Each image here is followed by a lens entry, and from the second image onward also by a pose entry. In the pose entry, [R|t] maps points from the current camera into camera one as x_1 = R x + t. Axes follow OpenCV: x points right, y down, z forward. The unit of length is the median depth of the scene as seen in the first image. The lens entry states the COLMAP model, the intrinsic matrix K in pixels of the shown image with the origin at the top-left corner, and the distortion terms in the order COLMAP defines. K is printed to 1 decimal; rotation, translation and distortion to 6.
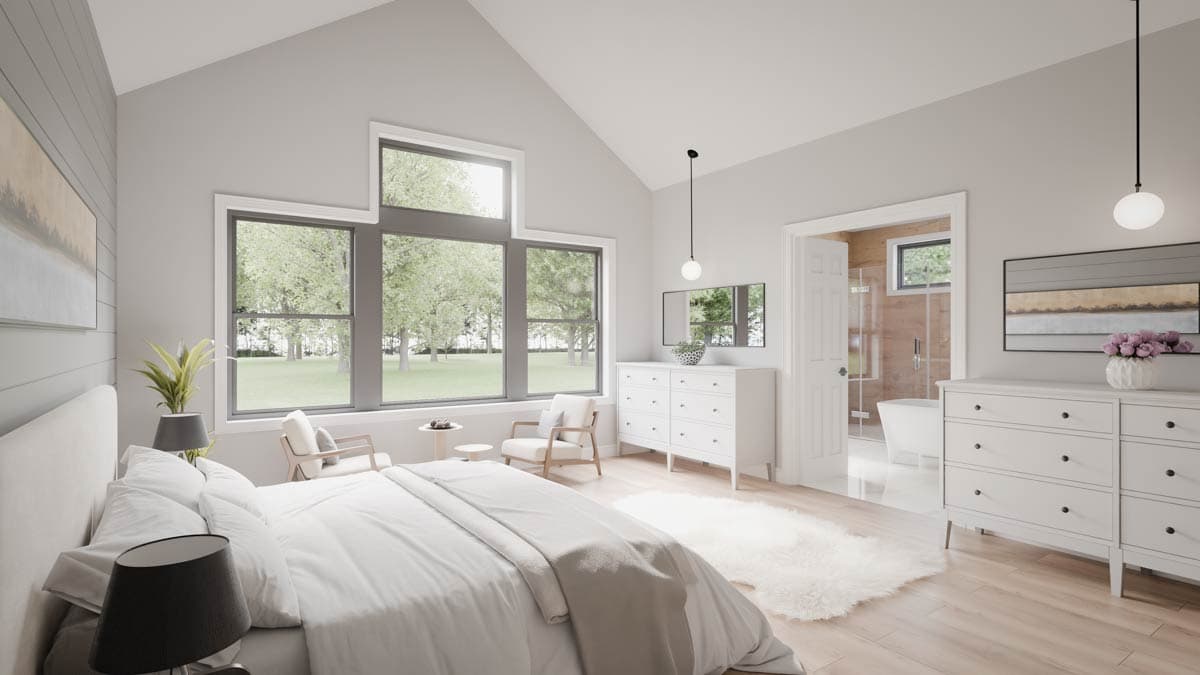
lens RADIAL K [[596.2, 0, 606.9], [0, 596.2, 337.4], [0, 0, 1]] dist [-0.004289, -0.000069]
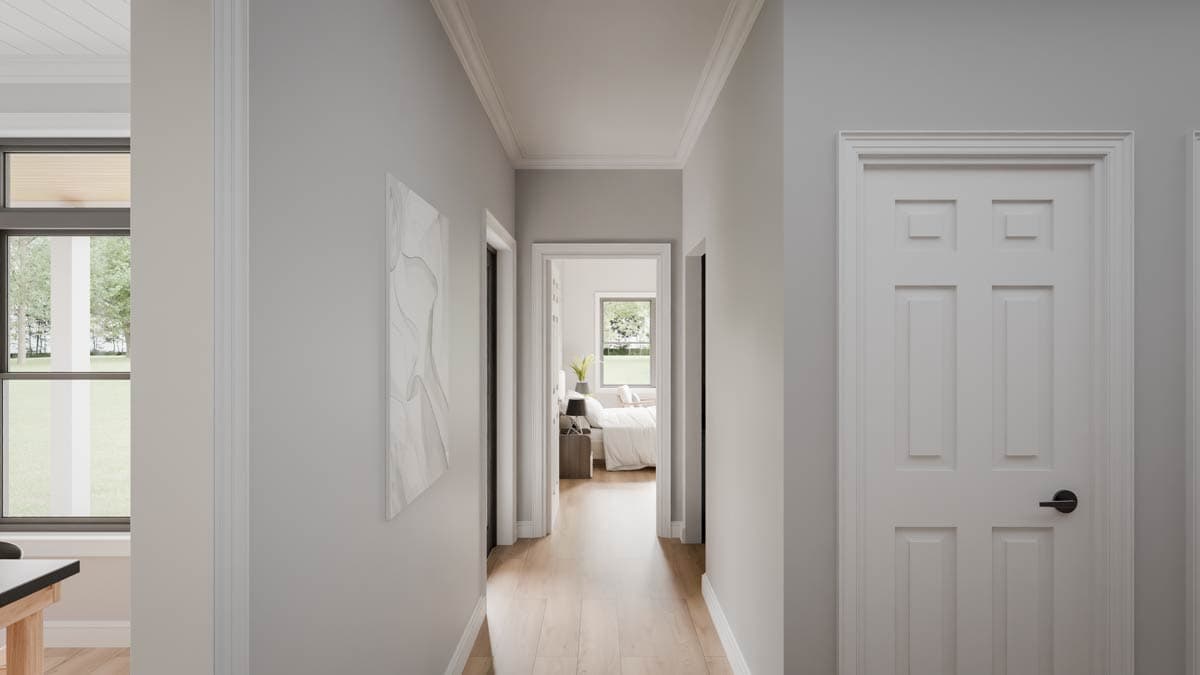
lens RADIAL K [[596.2, 0, 599.5], [0, 596.2, 338.2], [0, 0, 1]] dist [-0.004289, -0.000069]
pose [[0.818287, -0.001810, -0.574807, 0.774887], [0.002640, 0.999996, 0.000609, -0.063668], [0.574804, -0.002016, 0.818289, -1.006536]]
